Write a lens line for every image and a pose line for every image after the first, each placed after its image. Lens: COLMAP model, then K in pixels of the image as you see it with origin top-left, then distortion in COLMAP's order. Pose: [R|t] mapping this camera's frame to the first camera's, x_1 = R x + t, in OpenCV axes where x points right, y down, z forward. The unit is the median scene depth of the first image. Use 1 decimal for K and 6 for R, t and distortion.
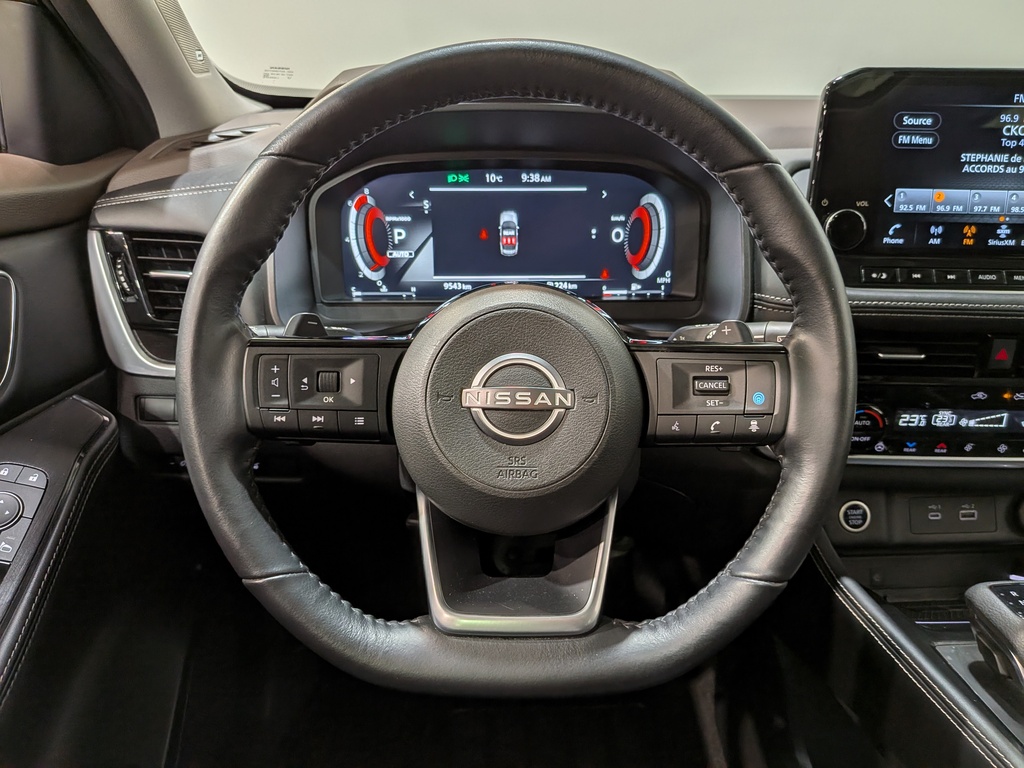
lens RADIAL K [[745.1, 0, 526.5], [0, 745.1, 389.1], [0, 0, 1]] dist [0.045953, -0.076366]
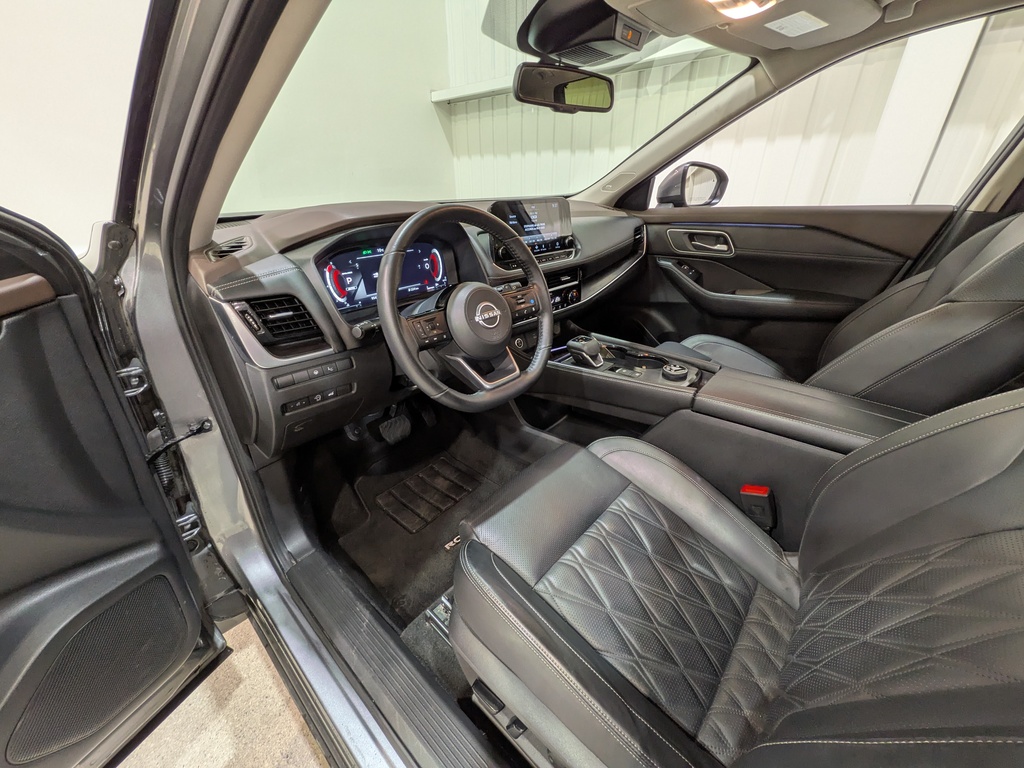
lens RADIAL K [[401.0, 0, 518.4], [0, 401.0, 382.0], [0, 0, 1]] dist [-0.010194, -0.000140]
pose [[0.692977, -0.334137, 0.638855, -0.710662], [0.268869, 0.941965, 0.201024, -0.019146], [-0.668949, 0.032463, 0.742599, -0.254904]]
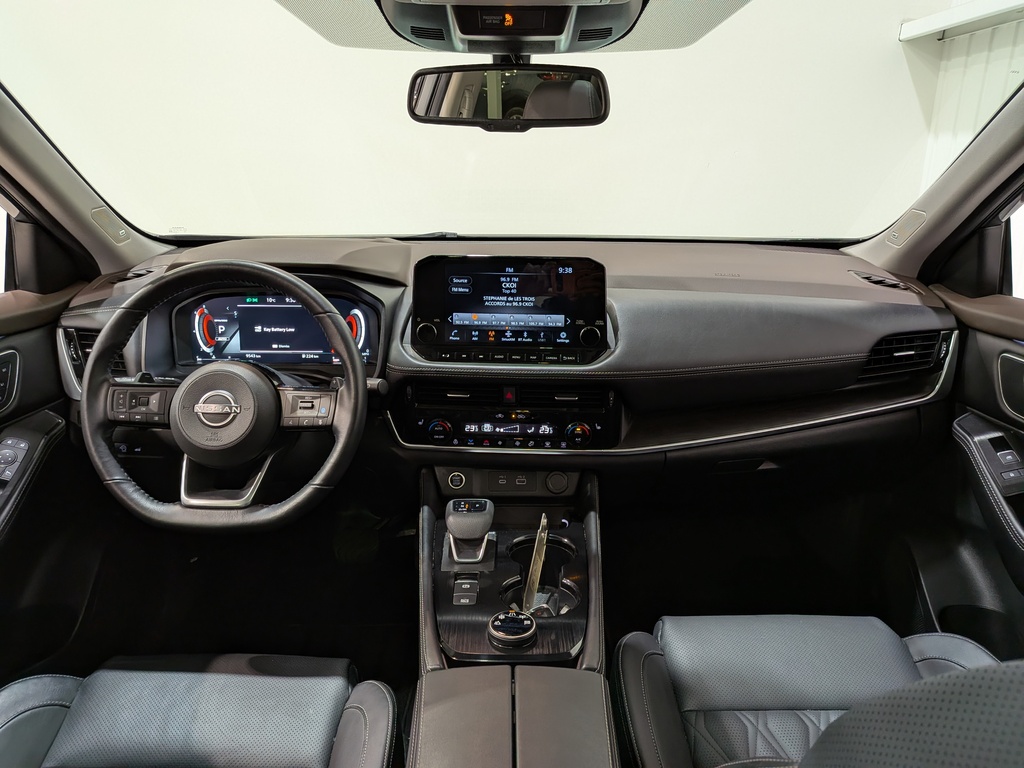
lens RADIAL K [[745.1, 0, 516.0], [0, 745.1, 391.1], [0, 0, 1]] dist [0.045953, -0.076366]
pose [[0.999646, 0.012056, -0.023719, 0.631557], [-0.013408, 0.998245, -0.057679, 0.050975], [0.022982, 0.057977, 0.998053, -0.880117]]
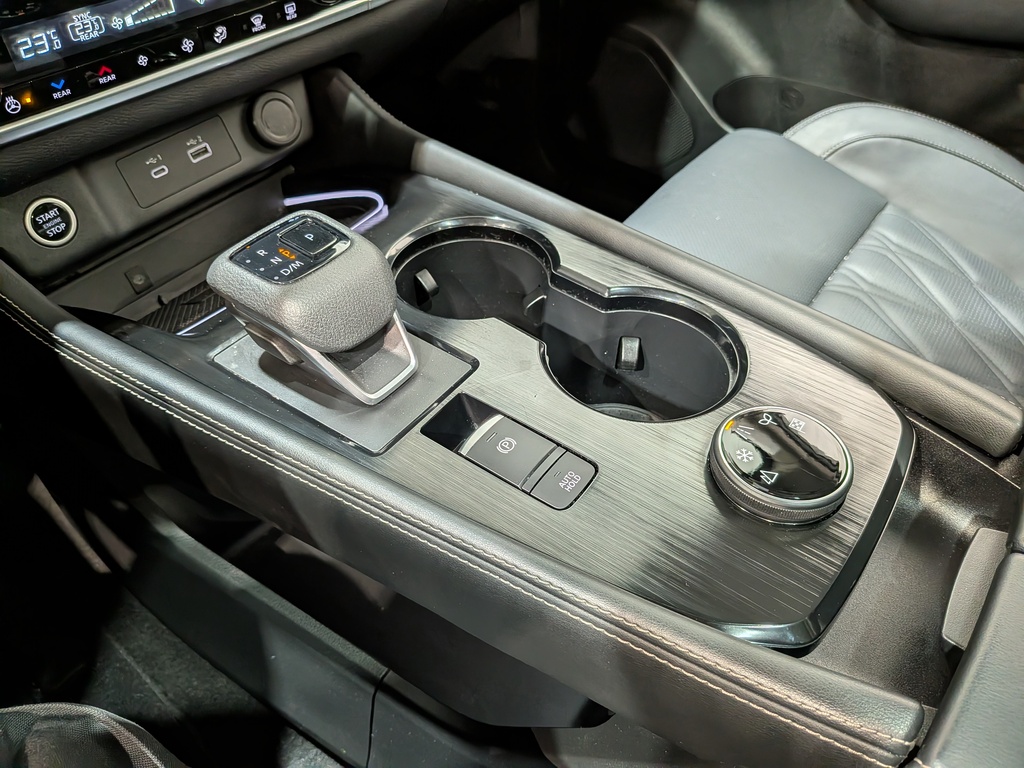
lens RADIAL K [[745.1, 0, 495.0], [0, 745.1, 362.3], [0, 0, 1]] dist [0.045953, -0.076366]
pose [[0.639966, -0.534824, 0.551731, 0.259185], [0.264494, 0.827468, 0.495318, 0.049683], [-0.721448, -0.171057, 0.671009, 0.259818]]
